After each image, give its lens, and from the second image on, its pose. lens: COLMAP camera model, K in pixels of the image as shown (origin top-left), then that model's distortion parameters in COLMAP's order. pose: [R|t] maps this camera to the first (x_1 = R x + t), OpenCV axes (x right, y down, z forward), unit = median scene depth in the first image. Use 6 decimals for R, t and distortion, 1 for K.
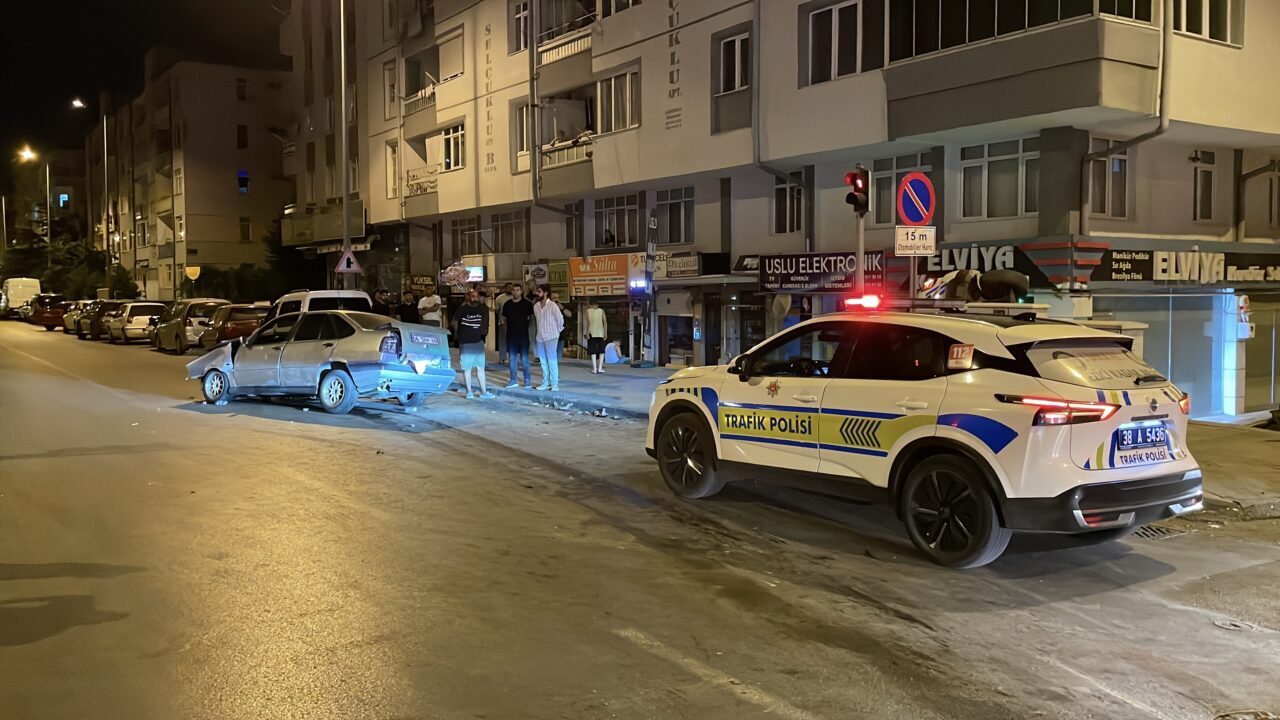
lens RADIAL K [[1121.6, 0, 640.0], [0, 1121.6, 360.0], [0, 0, 1]] dist [-0.002549, -0.001575]
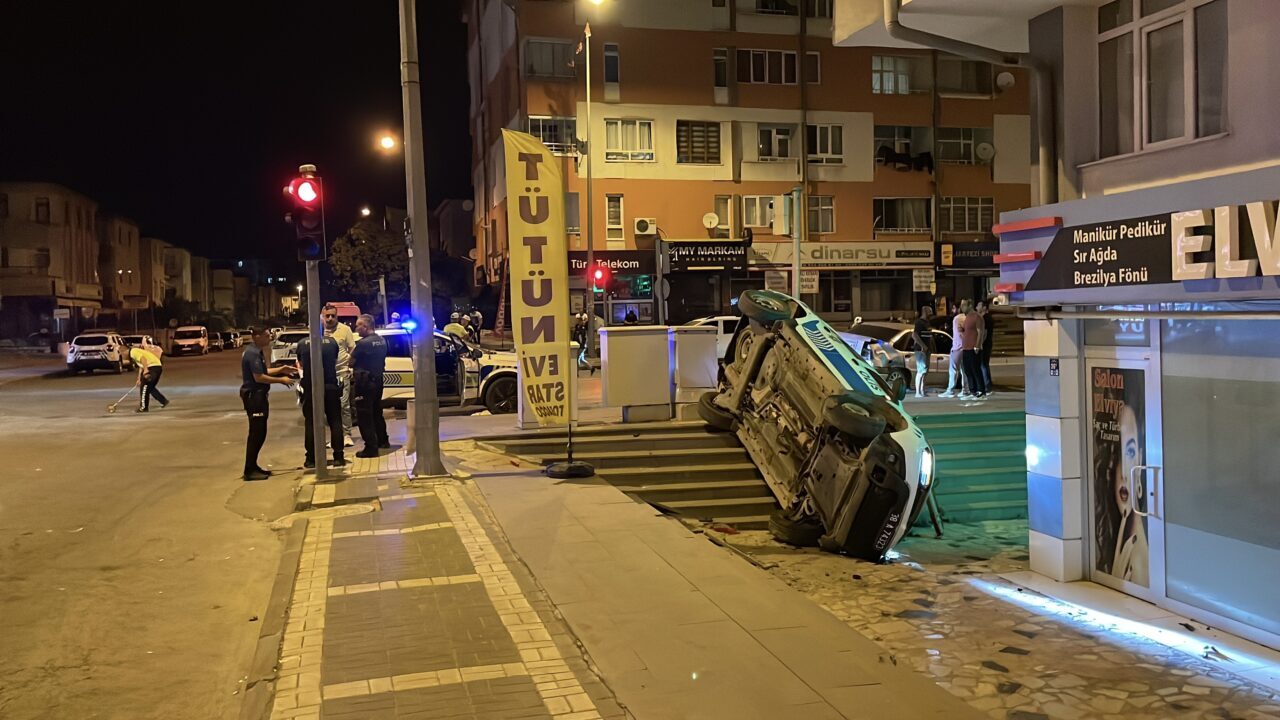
lens RADIAL K [[1121.6, 0, 640.0], [0, 1121.6, 360.0], [0, 0, 1]] dist [-0.002549, -0.001575]
pose [[-0.322343, 0.048663, -0.945371, 0.937359], [-0.032840, 0.997502, 0.062544, -0.062064], [0.946053, 0.051206, -0.319939, 0.954916]]
